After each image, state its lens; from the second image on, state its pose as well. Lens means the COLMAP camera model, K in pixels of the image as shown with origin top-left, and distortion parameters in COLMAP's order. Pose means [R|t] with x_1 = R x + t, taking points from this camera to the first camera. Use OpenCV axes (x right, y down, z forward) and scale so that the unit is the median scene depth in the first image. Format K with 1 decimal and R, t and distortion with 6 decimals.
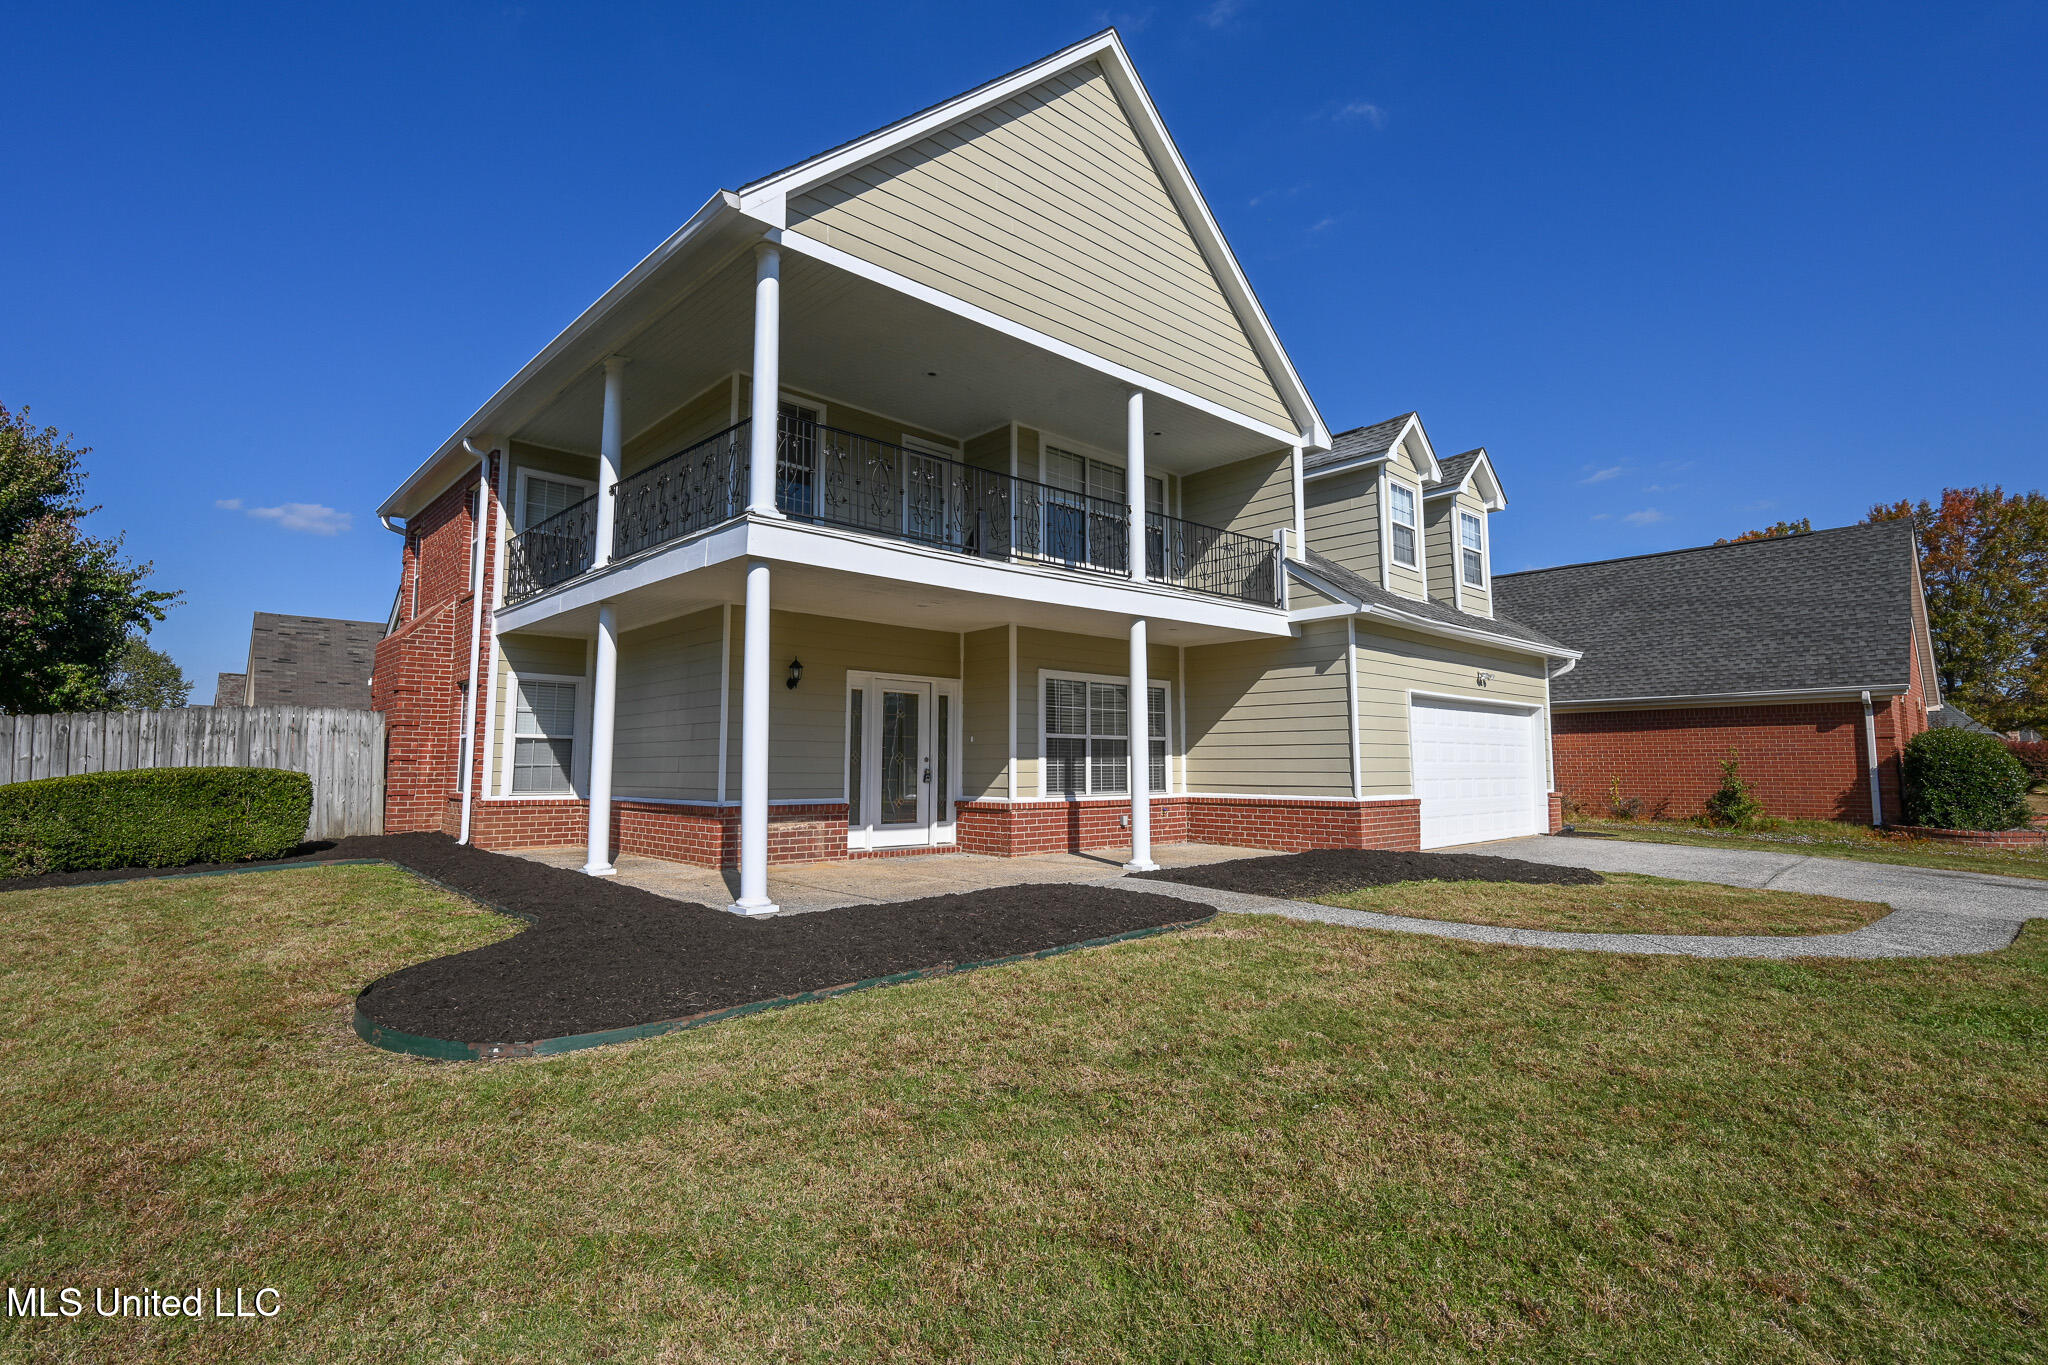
lens RADIAL K [[957.6, 0, 1024.0], [0, 957.6, 682.5], [0, 0, 1]] dist [-0.003355, -0.000055]
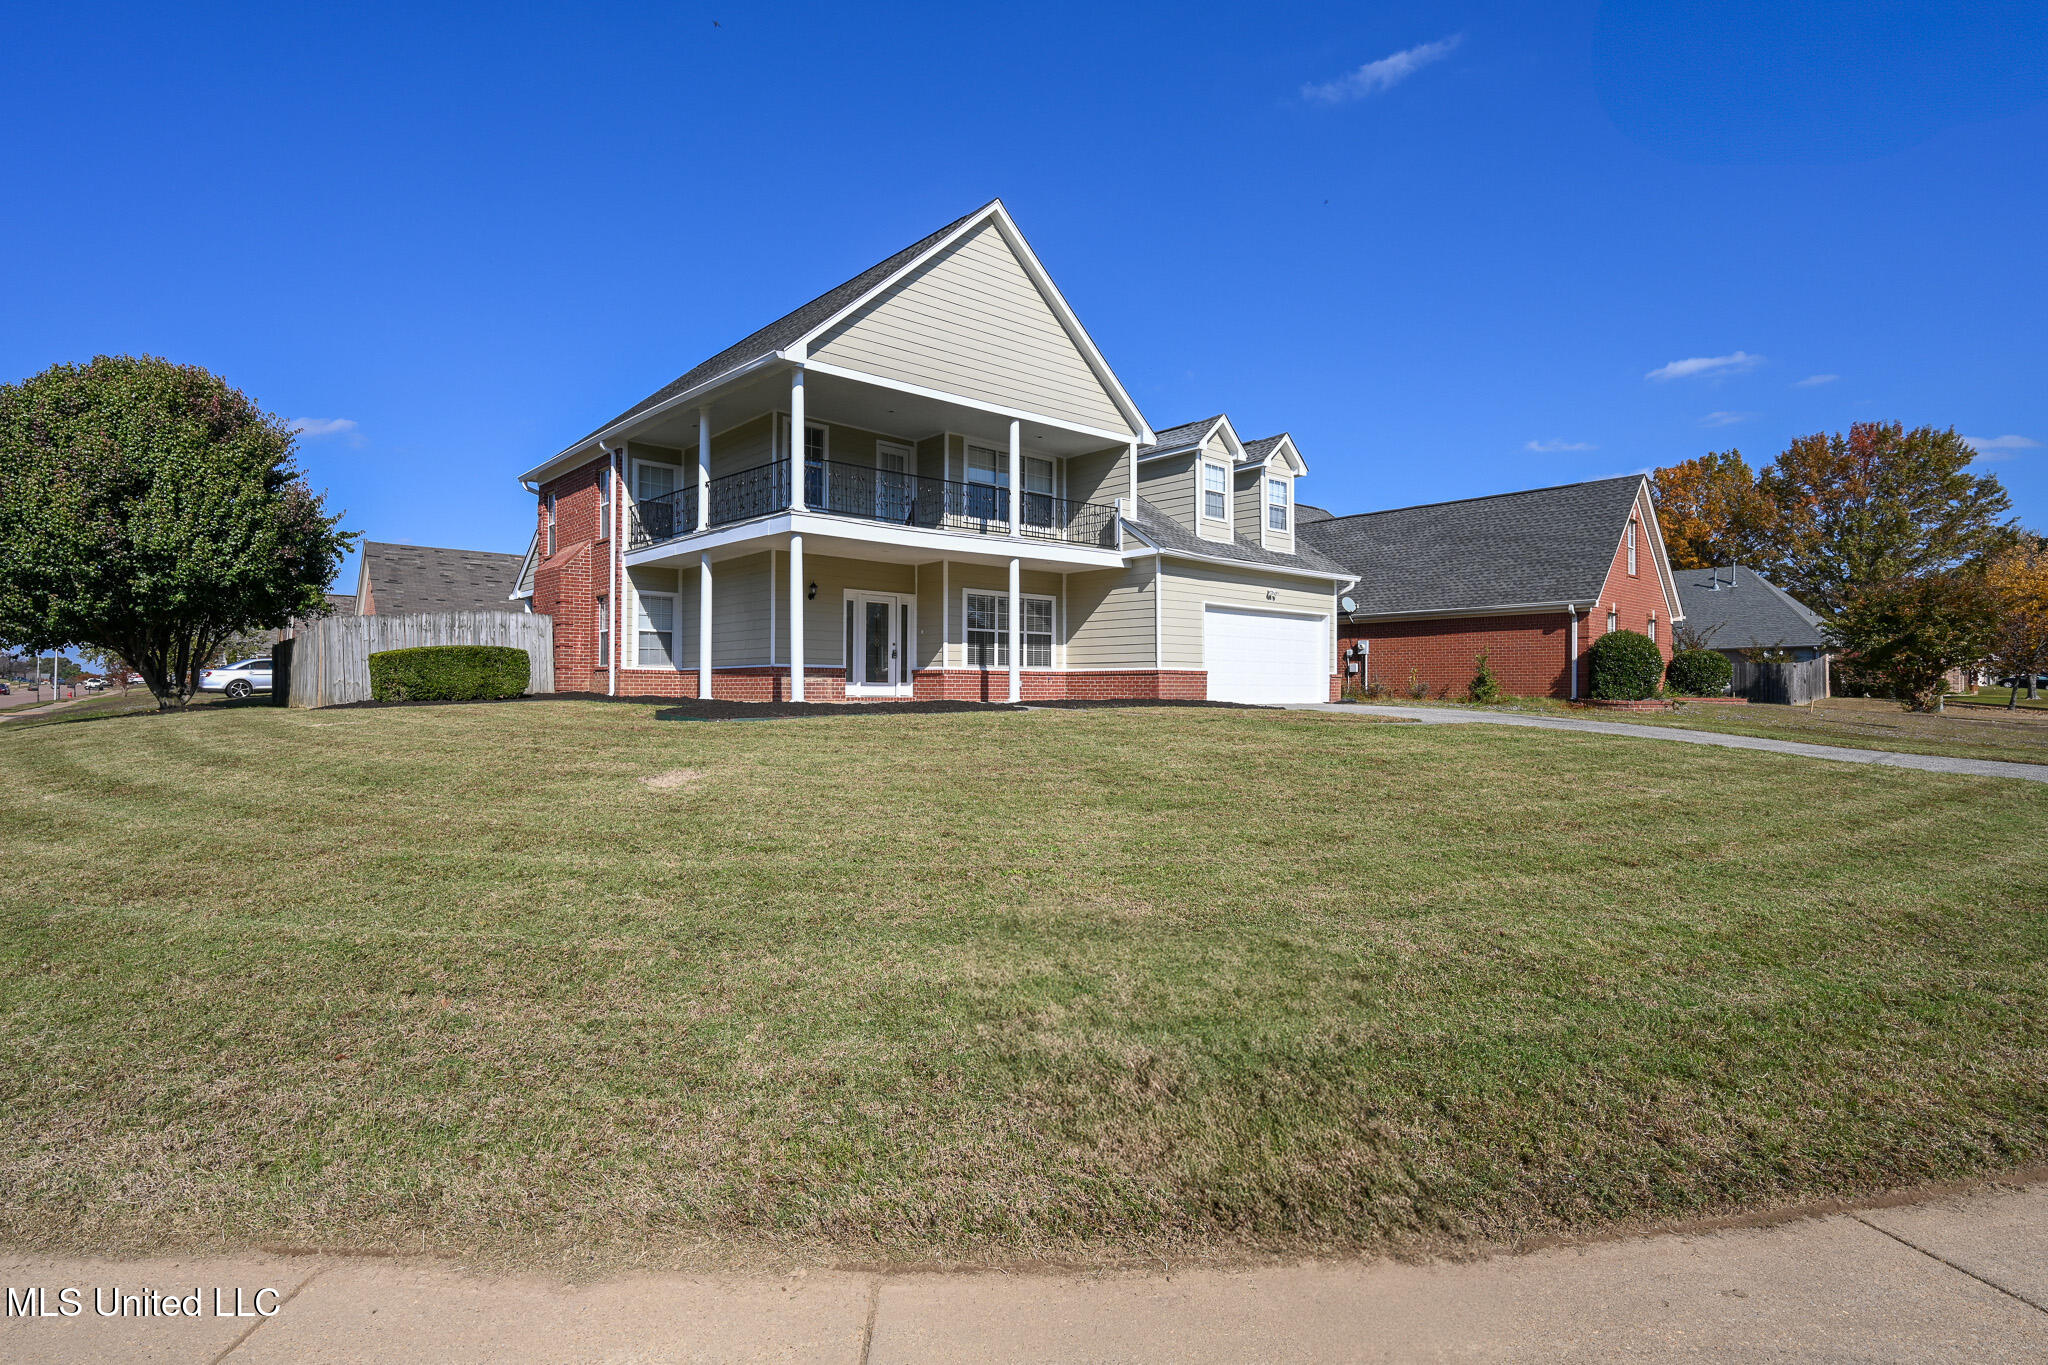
lens RADIAL K [[978.5, 0, 1024.0], [0, 978.5, 682.5], [0, 0, 1]] dist [-0.001698, -0.000101]
pose [[0.999941, 0.001359, -0.010763, 0.134272], [-0.000482, 0.996708, 0.081071, 0.010546], [0.010838, -0.081061, 0.996650, -0.642828]]
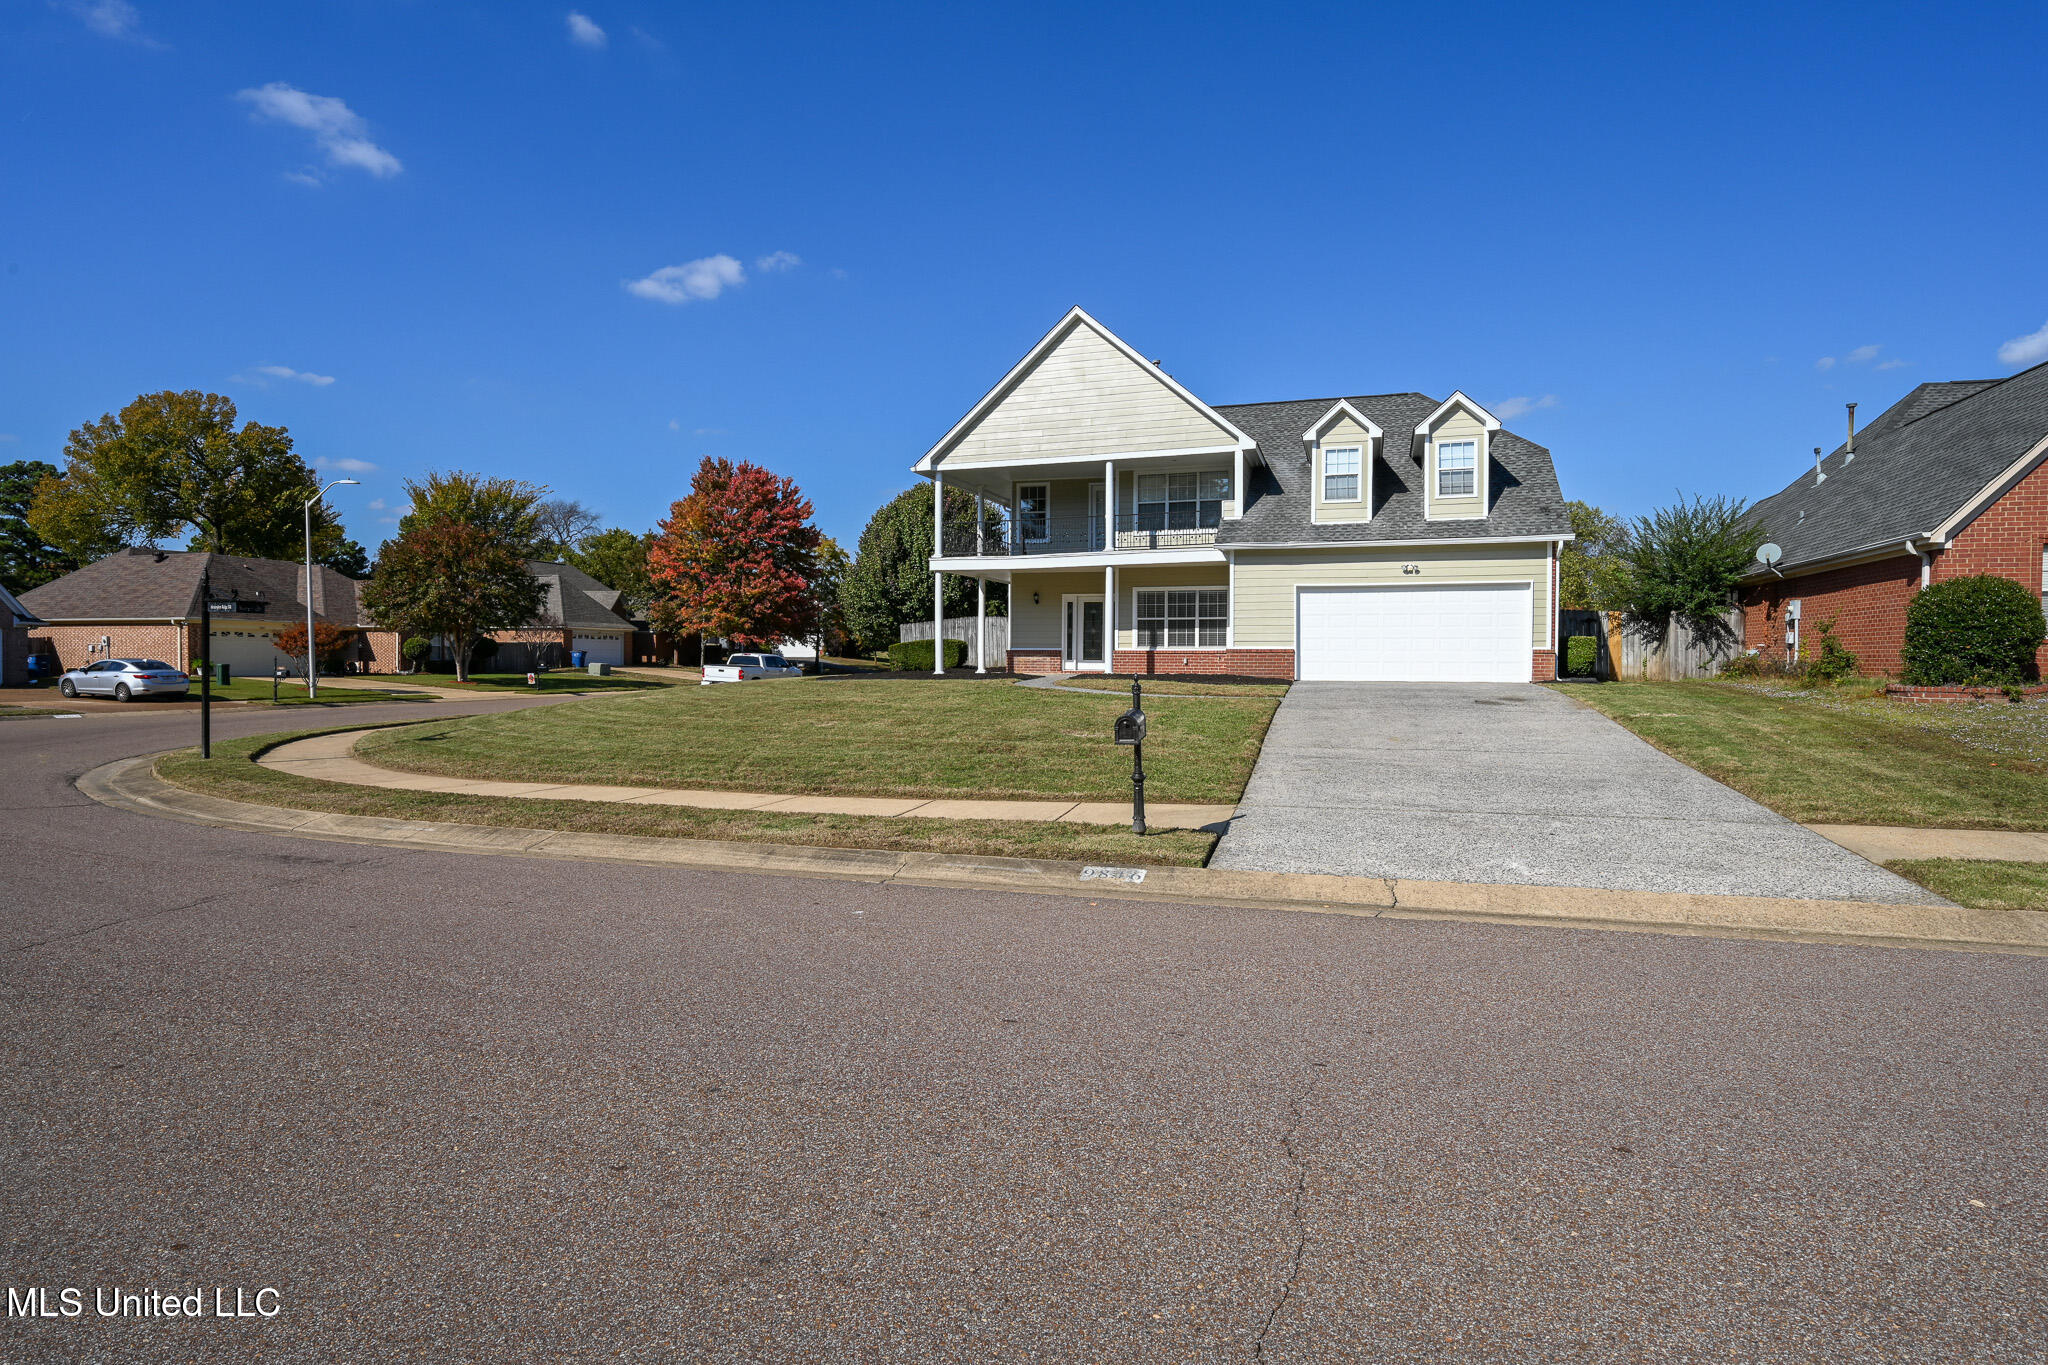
lens RADIAL K [[1183.5, 0, 1024.0], [0, 1183.5, 682.5], [0, 0, 1]] dist [0.001037, 0.000320]
pose [[0.485492, 0.014866, -0.874115, 2.123752], [0.069482, 0.996036, 0.055531, 0.032582], [0.871476, -0.087695, 0.482535, -0.463290]]
